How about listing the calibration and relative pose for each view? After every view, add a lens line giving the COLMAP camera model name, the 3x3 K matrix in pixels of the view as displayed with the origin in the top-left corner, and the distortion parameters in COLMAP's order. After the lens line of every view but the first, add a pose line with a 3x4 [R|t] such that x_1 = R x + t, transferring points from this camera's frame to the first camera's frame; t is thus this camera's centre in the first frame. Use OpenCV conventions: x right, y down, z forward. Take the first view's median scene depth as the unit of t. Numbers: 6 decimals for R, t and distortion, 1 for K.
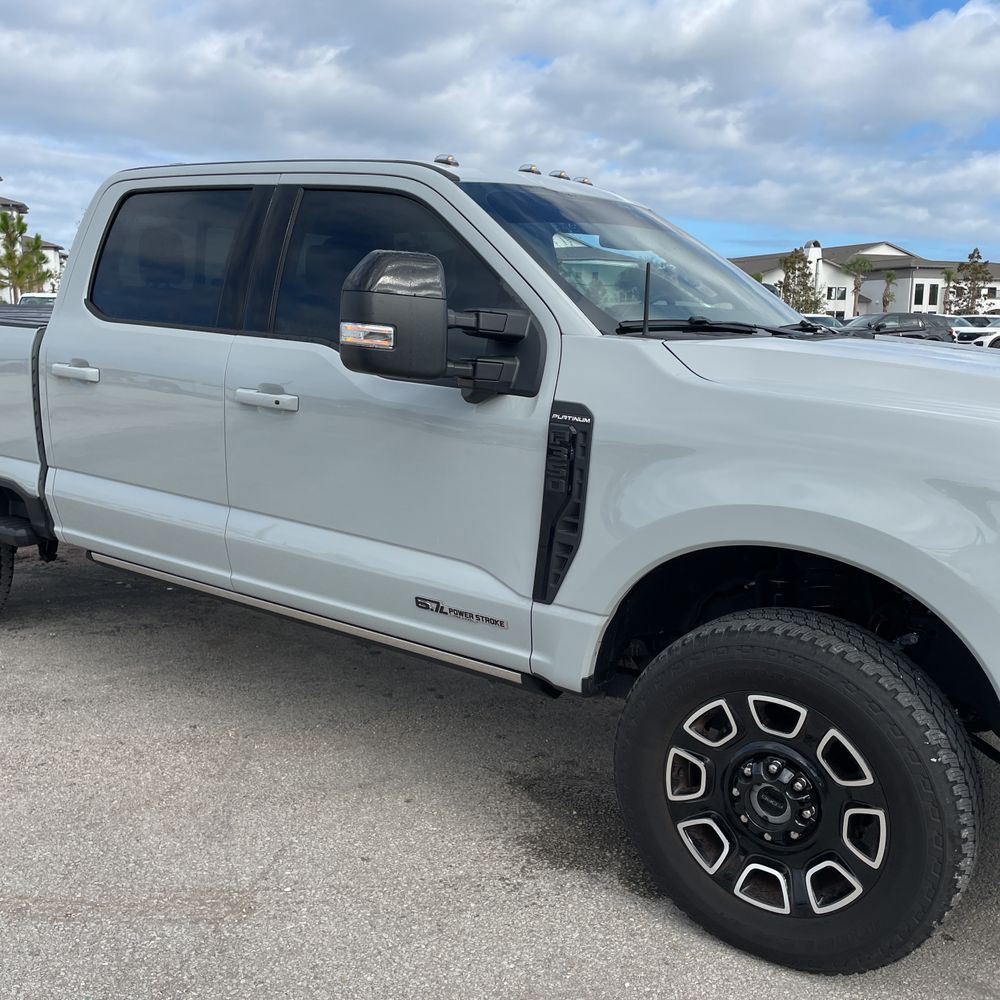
lens RADIAL K [[1003.5, 0, 519.1], [0, 1003.5, 489.9], [0, 0, 1]] dist [0.094923, -0.124849]
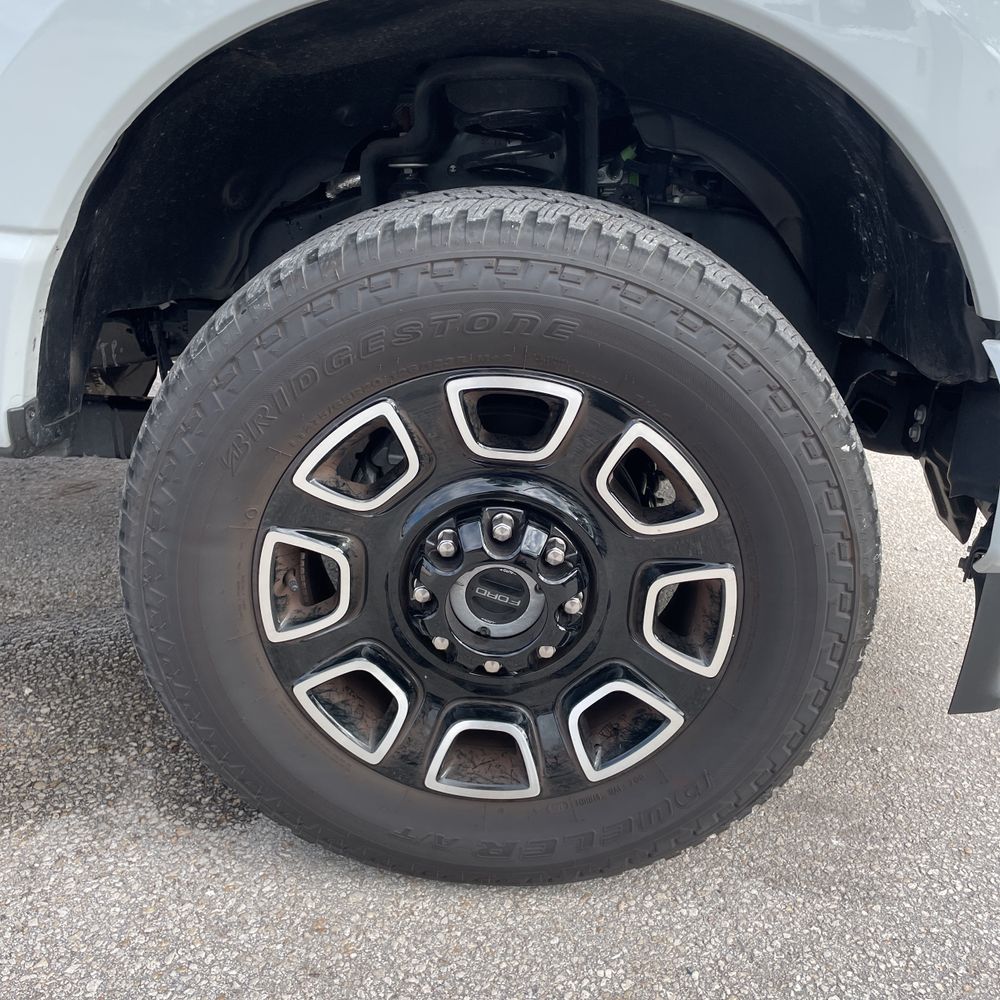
lens RADIAL K [[1003.5, 0, 519.1], [0, 1003.5, 489.9], [0, 0, 1]] dist [0.094923, -0.124849]
pose [[0.841251, -0.174236, 0.511799, 0.023478], [0.049443, 0.967473, 0.248095, 0.139838], [-0.538379, -0.183406, 0.822503, 0.608813]]
